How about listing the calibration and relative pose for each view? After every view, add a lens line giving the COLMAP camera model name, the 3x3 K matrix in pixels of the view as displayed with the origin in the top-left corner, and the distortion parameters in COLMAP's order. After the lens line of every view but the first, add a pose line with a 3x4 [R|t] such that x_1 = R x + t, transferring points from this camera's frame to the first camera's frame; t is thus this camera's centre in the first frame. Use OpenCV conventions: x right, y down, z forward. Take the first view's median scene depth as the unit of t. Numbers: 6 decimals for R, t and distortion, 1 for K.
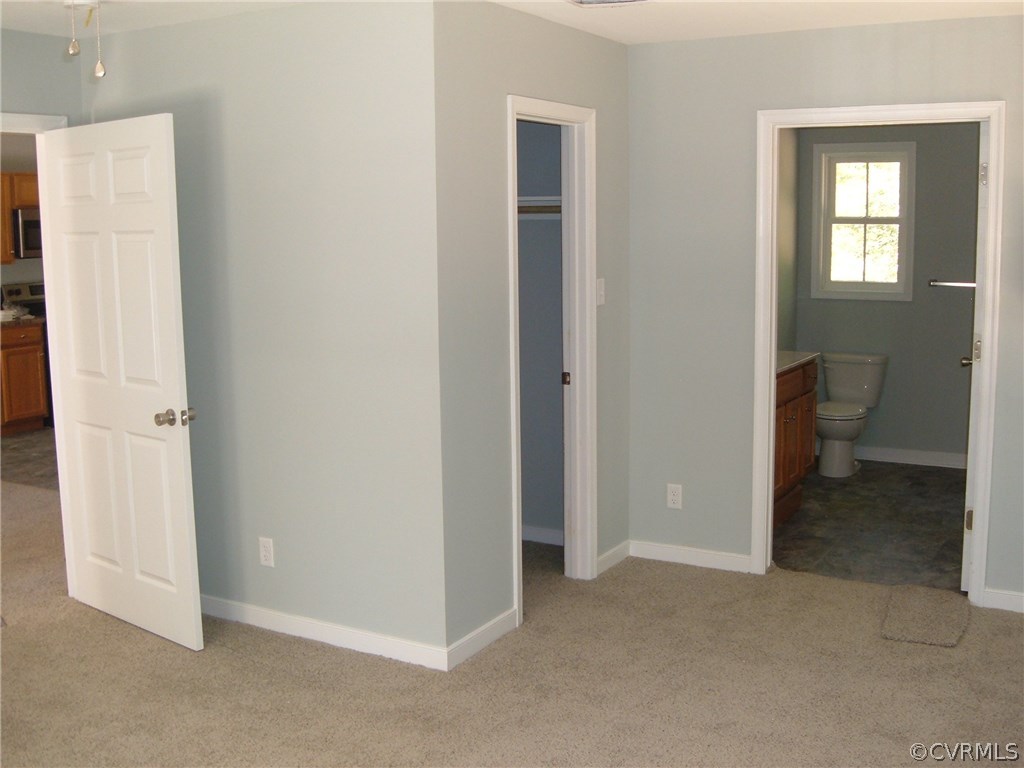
lens RADIAL K [[1126.6, 0, 512.0], [0, 1126.6, 384.0], [0, 0, 1]] dist [-0.104421, -0.005512]
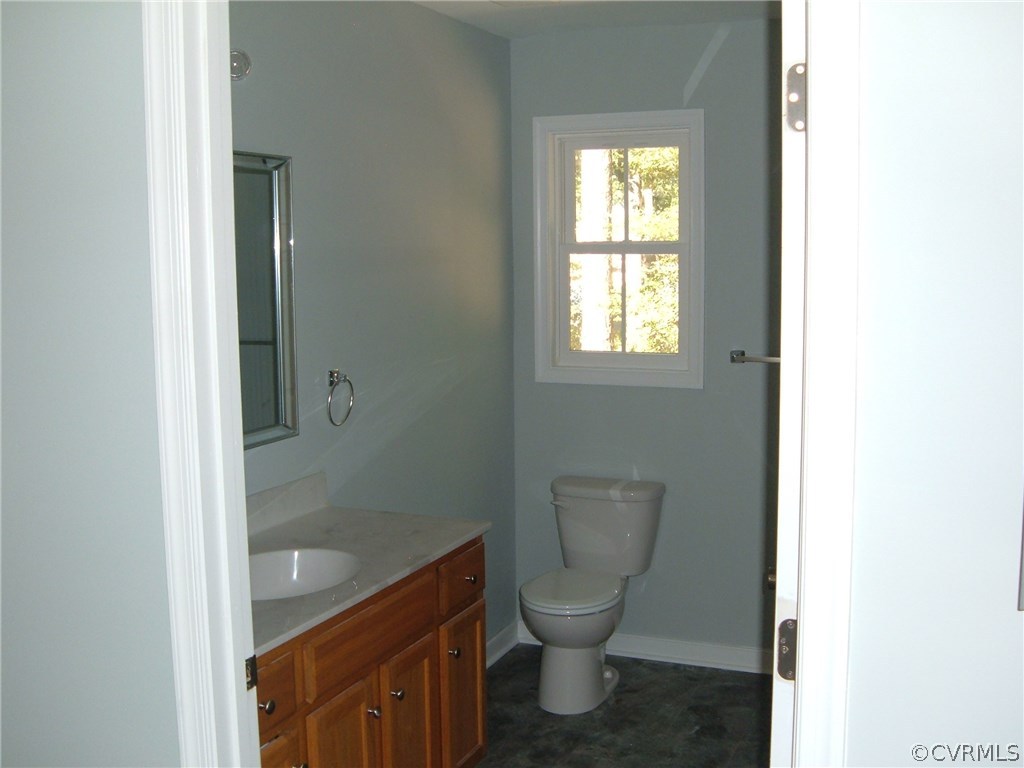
lens RADIAL K [[1126.6, 0, 512.0], [0, 1126.6, 384.0], [0, 0, 1]] dist [-0.104421, -0.005512]
pose [[0.992849, -0.013804, 0.118573, 0.195223], [0.016268, 0.999671, -0.019842, -0.067319], [-0.118260, 0.021629, 0.992747, 0.440381]]
